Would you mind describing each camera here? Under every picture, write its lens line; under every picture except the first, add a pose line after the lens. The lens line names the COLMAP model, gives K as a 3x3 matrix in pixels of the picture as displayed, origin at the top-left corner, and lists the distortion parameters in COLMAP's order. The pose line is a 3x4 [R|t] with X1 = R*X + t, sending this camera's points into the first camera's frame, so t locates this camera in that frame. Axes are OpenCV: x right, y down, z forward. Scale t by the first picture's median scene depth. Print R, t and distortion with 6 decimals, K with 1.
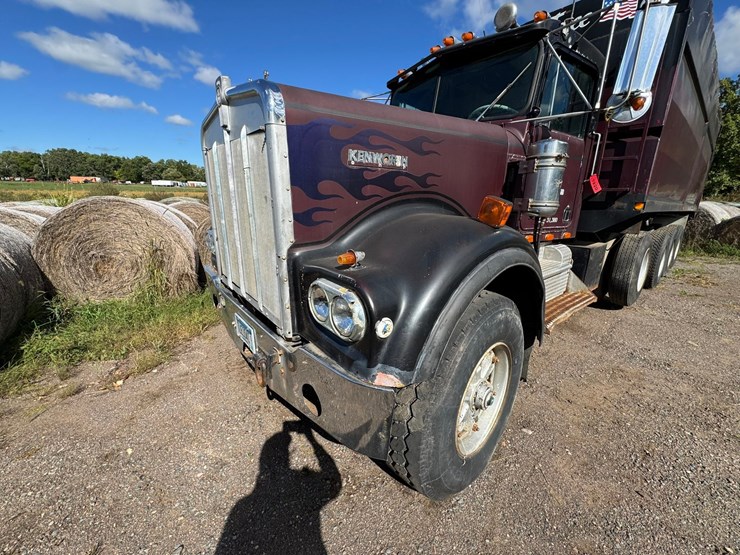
lens RADIAL K [[295.6, 0, 369.1], [0, 295.6, 278.2], [0, 0, 1]] dist [-0.002516, 0.000664]
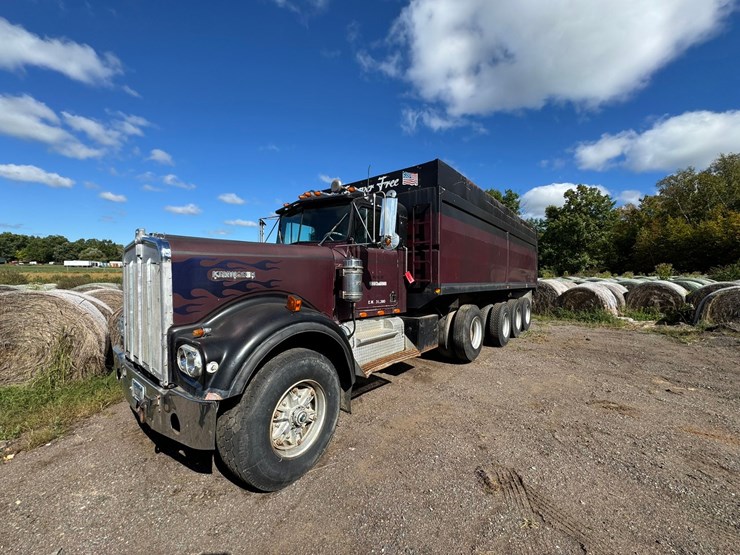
lens RADIAL K [[295.6, 0, 369.1], [0, 295.6, 278.2], [0, 0, 1]] dist [-0.002516, 0.000664]
pose [[0.981816, -0.015486, 0.189203, 0.341749], [0.062966, 0.966811, -0.247611, 0.072049], [-0.179090, 0.255022, 0.950206, -0.565244]]
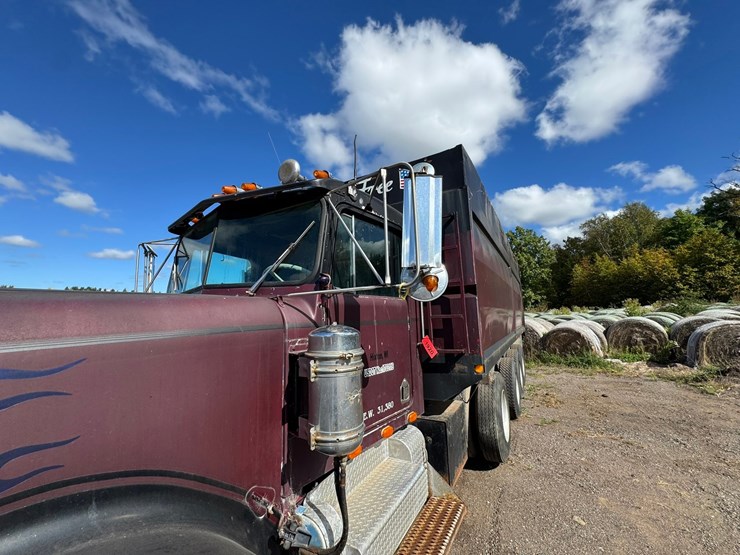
lens RADIAL K [[295.6, 0, 369.1], [0, 295.6, 278.2], [0, 0, 1]] dist [-0.002516, 0.000664]
pose [[0.938204, -0.005913, 0.346032, 0.413771], [0.138404, 0.922829, -0.359488, -0.288691], [-0.317203, 0.385165, 0.866620, 0.332235]]
